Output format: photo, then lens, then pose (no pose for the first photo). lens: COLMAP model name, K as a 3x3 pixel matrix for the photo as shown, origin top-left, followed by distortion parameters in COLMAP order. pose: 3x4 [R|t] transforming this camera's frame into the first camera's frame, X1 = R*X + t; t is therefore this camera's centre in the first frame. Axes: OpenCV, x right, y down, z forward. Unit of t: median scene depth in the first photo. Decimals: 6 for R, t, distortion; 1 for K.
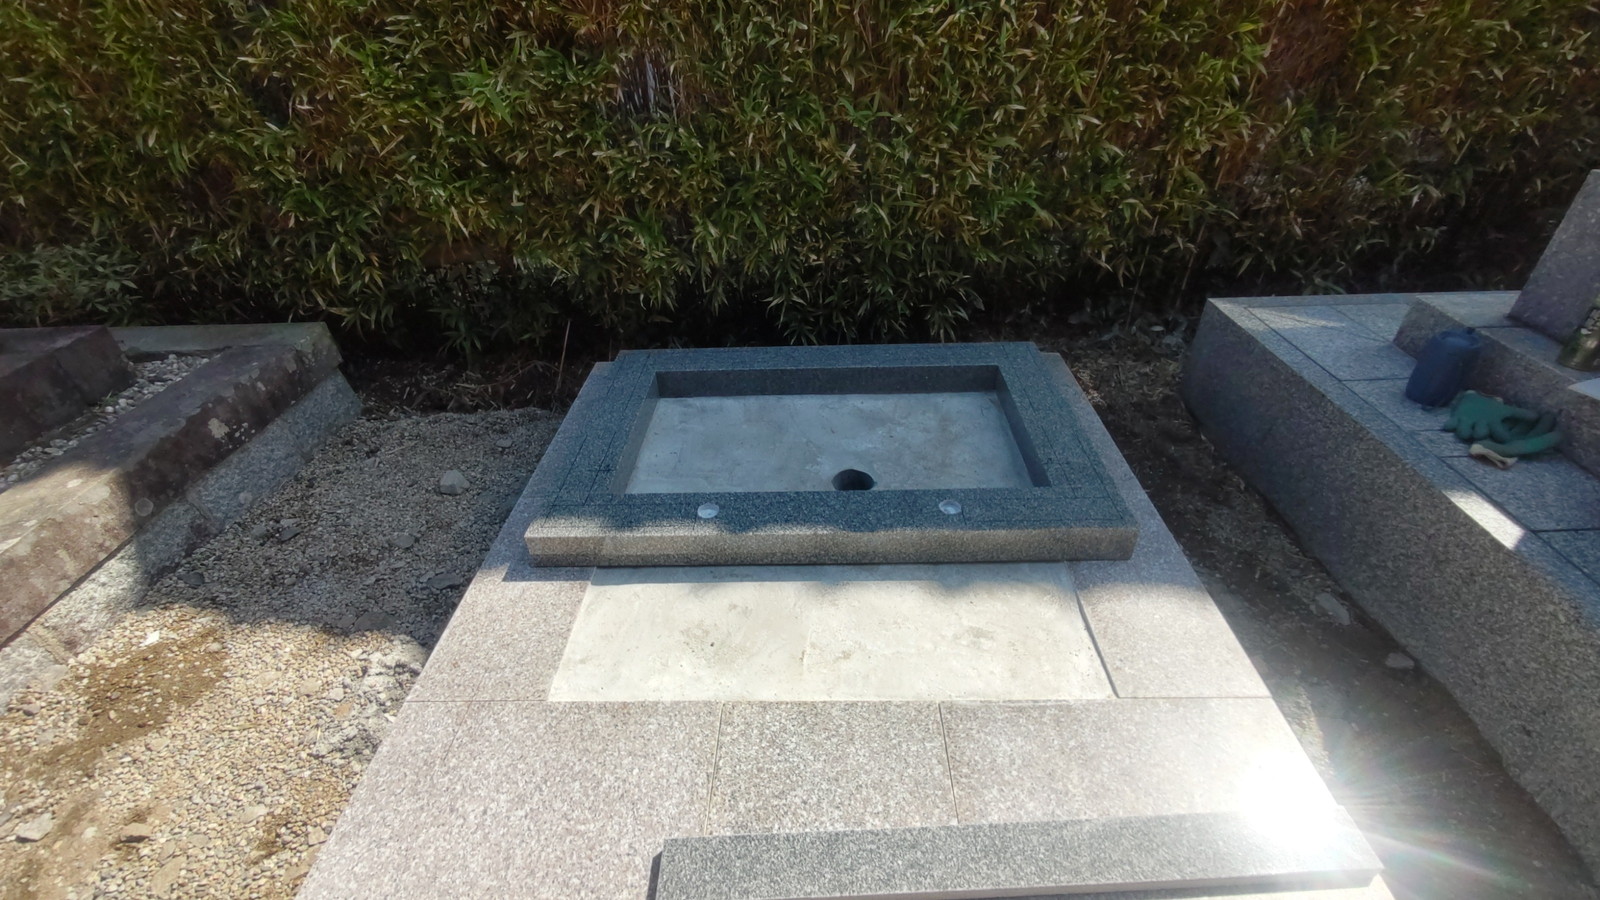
lens RADIAL K [[685.5, 0, 800.1], [0, 685.5, 442.4], [0, 0, 1]] dist [0.016229, -0.014136]
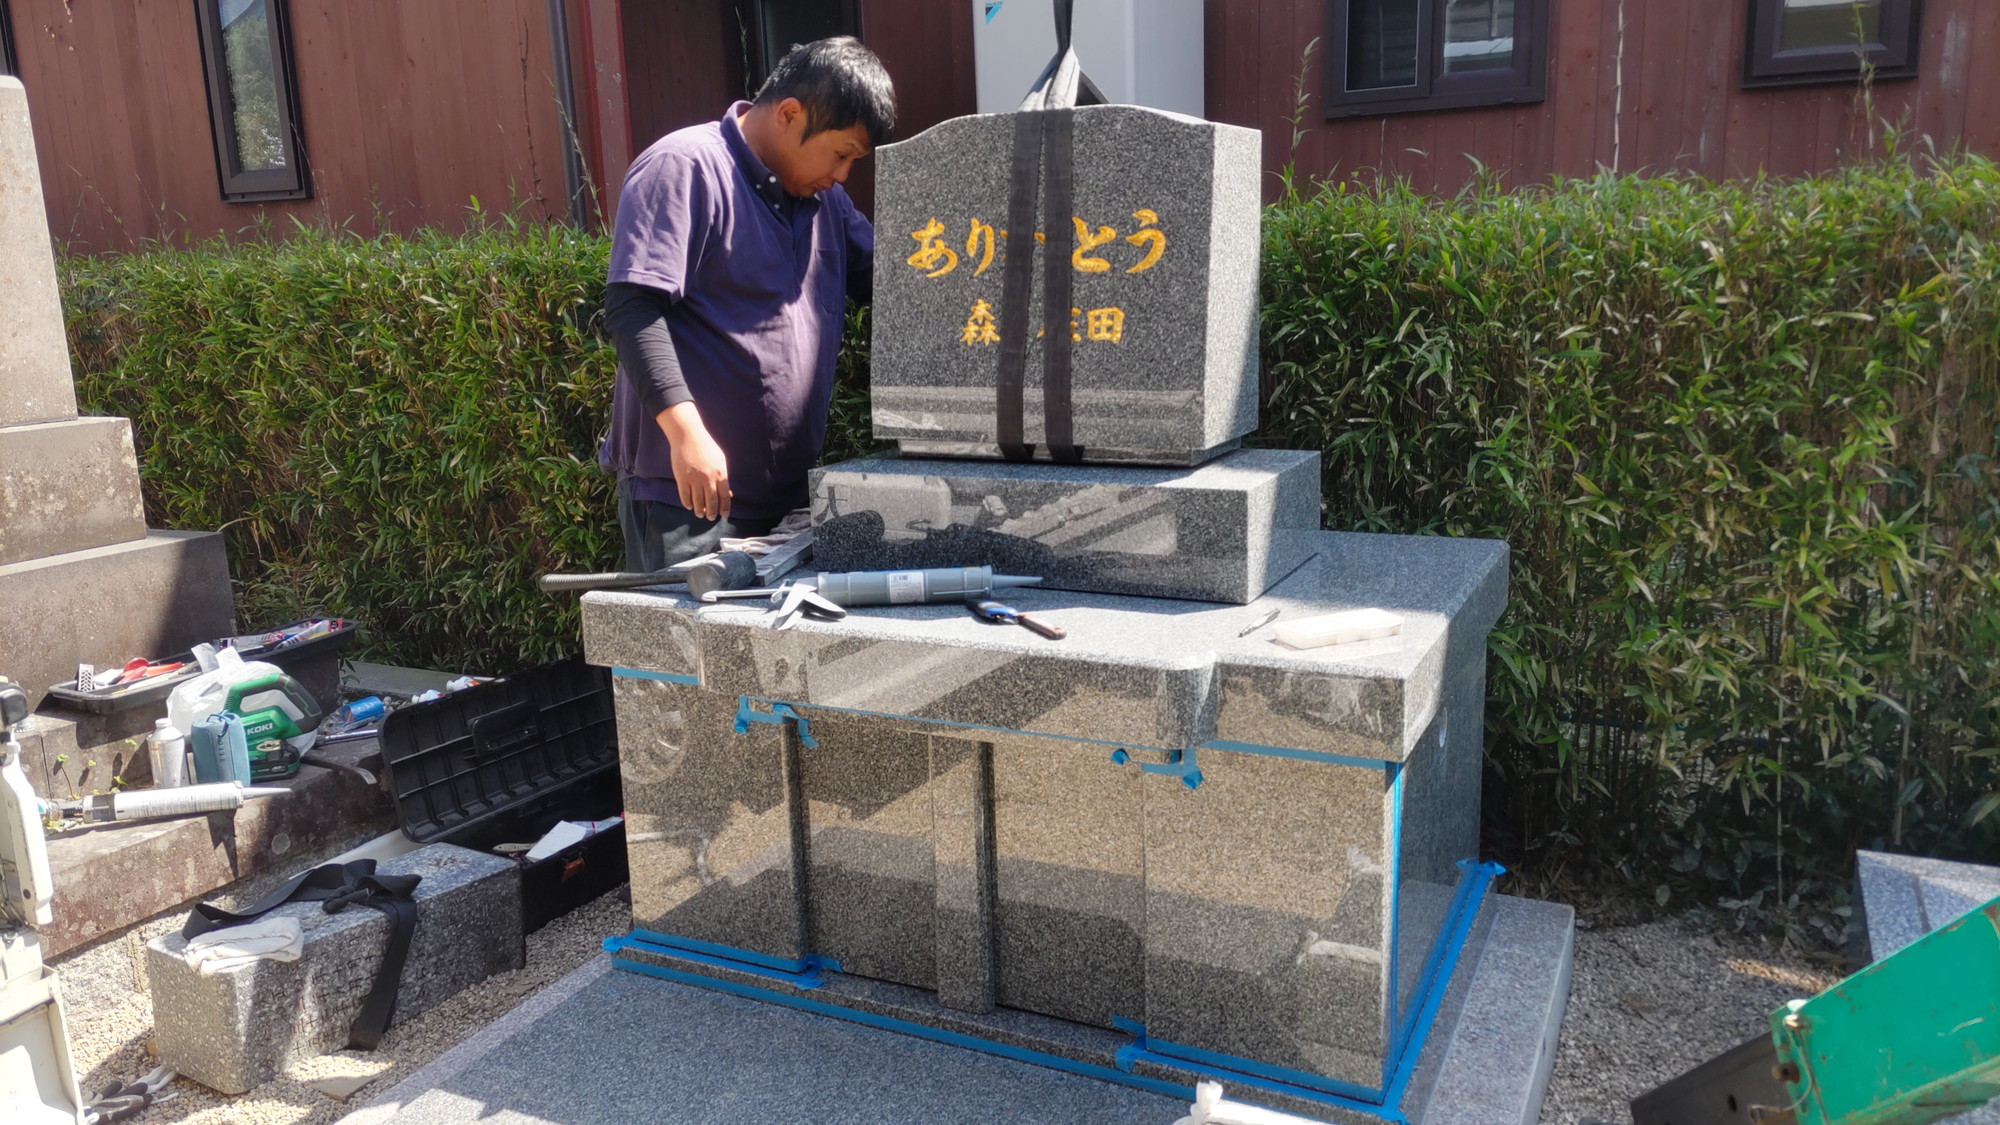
lens RADIAL K [[1492.9, 0, 1000.8], [0, 1492.9, 574.8], [0, 0, 1]] dist [0.033412, -0.007210]
pose [[0.906094, 0.093864, -0.412532, 0.498533], [-0.238096, 0.919143, -0.313825, 0.132900], [0.349719, 0.382577, 0.855179, -0.348142]]
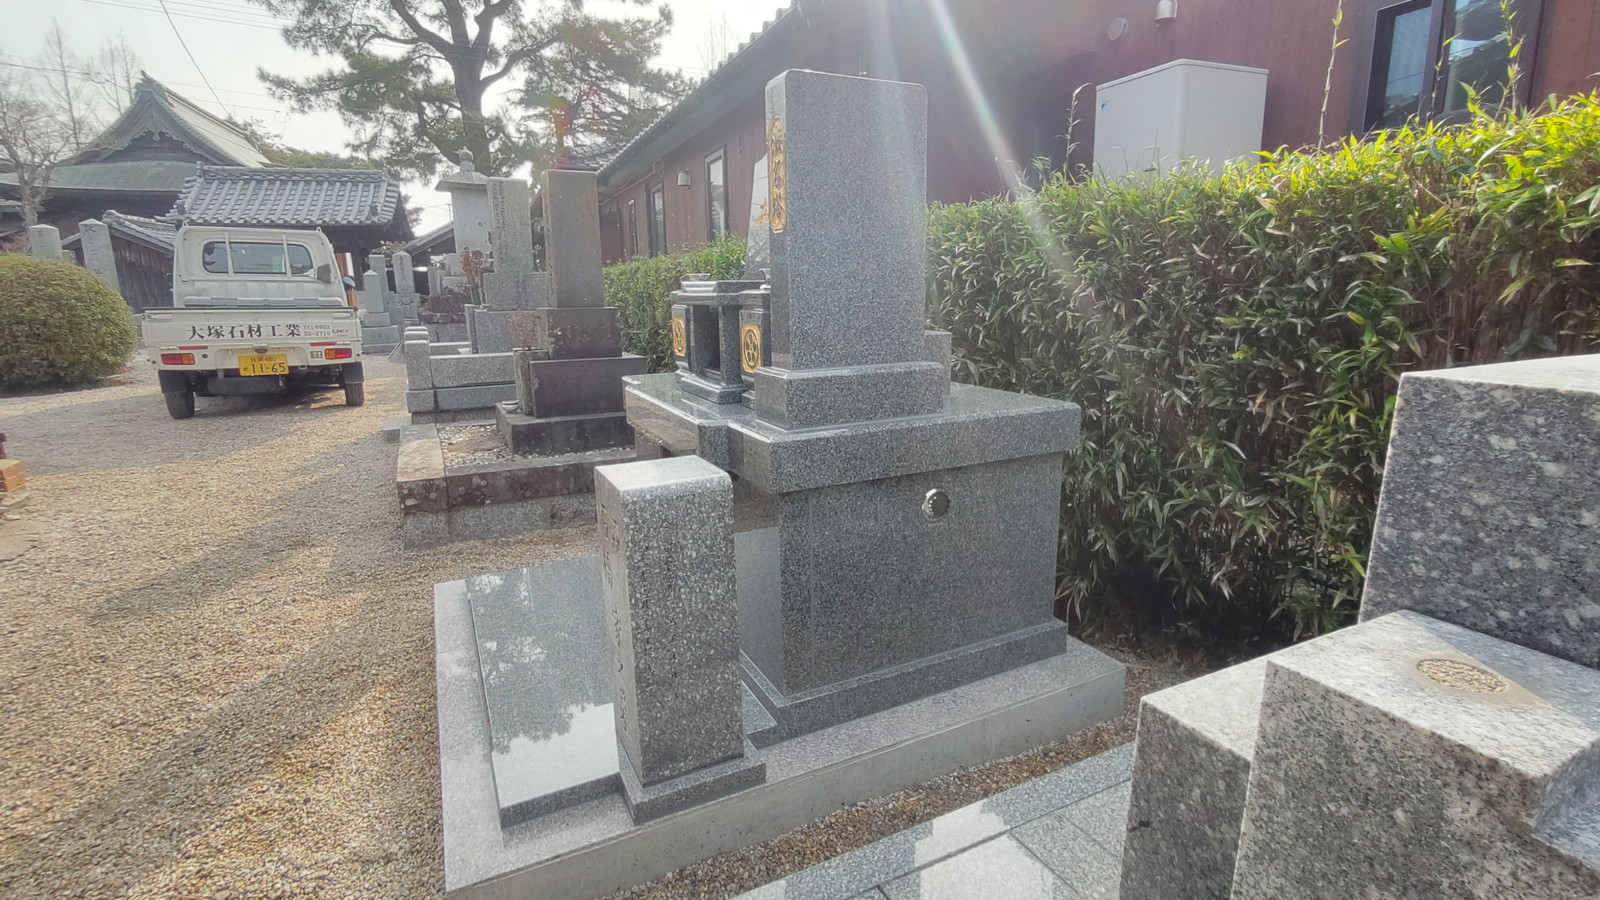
lens RADIAL K [[757.1, 0, 805.0], [0, 757.1, 447.6], [0, 0, 1]] dist [-0.014483, 0.008862]
pose [[0.454884, 0.205798, -0.866446, 1.056841], [-0.501083, 0.863455, -0.057981, -0.127973], [0.736204, 0.460536, 0.495893, 0.198953]]
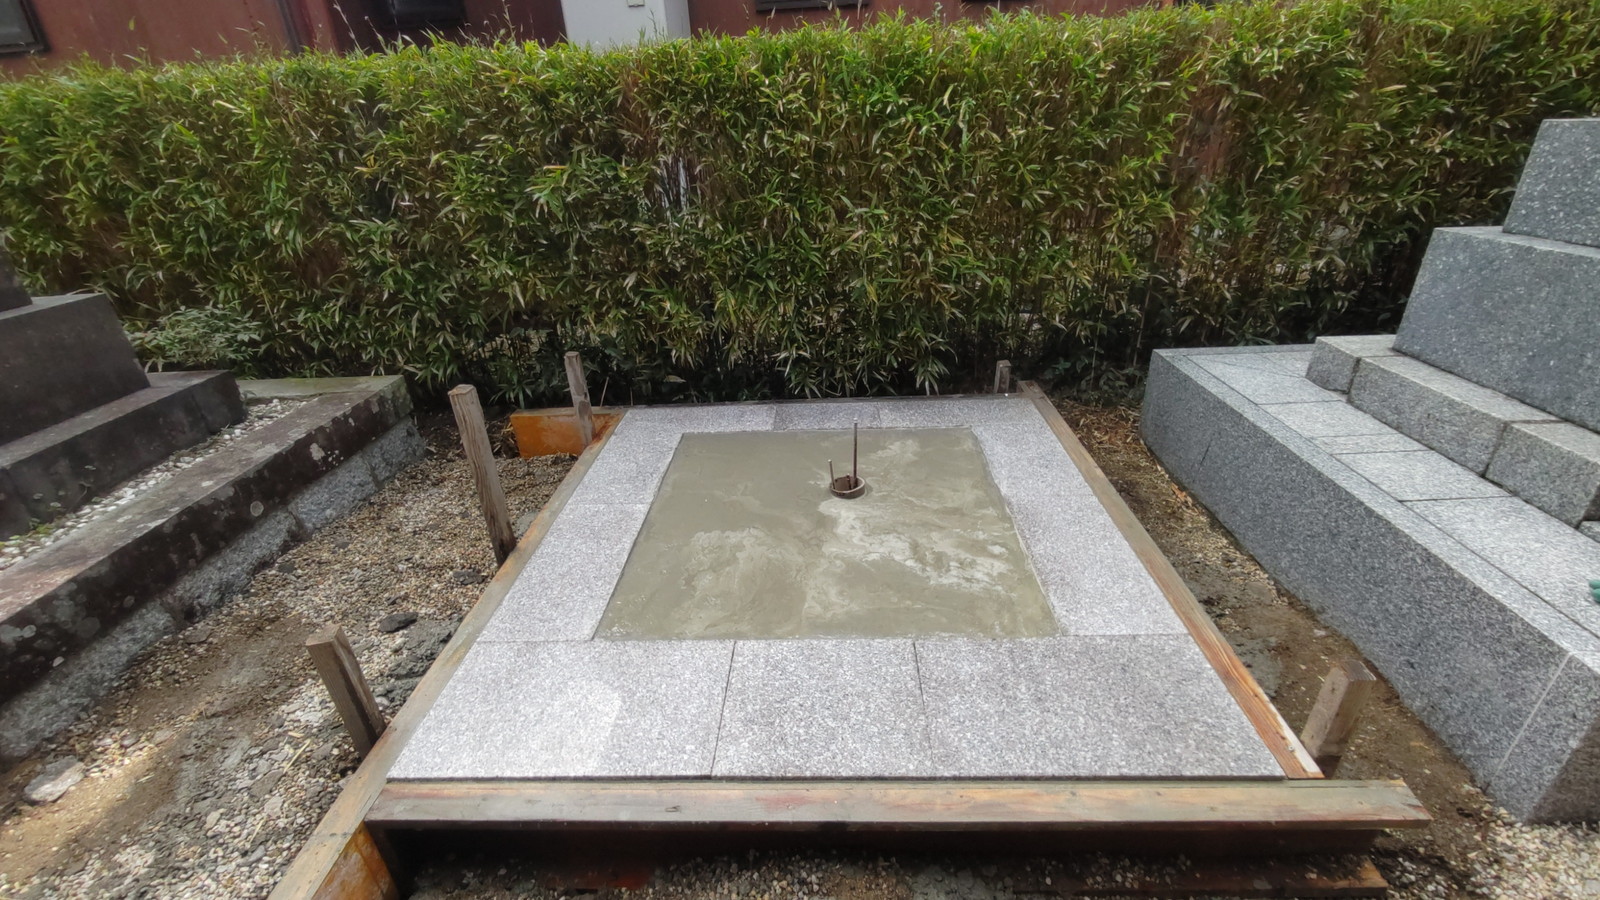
lens RADIAL K [[688.1, 0, 801.3], [0, 688.1, 443.3], [0, 0, 1]] dist [-0.001260, -0.000619]
pose [[0.999826, -0.003482, -0.018336, 0.016895], [0.000701, 0.988760, -0.149510, 0.132149], [0.018650, 0.149471, 0.988590, -0.153610]]
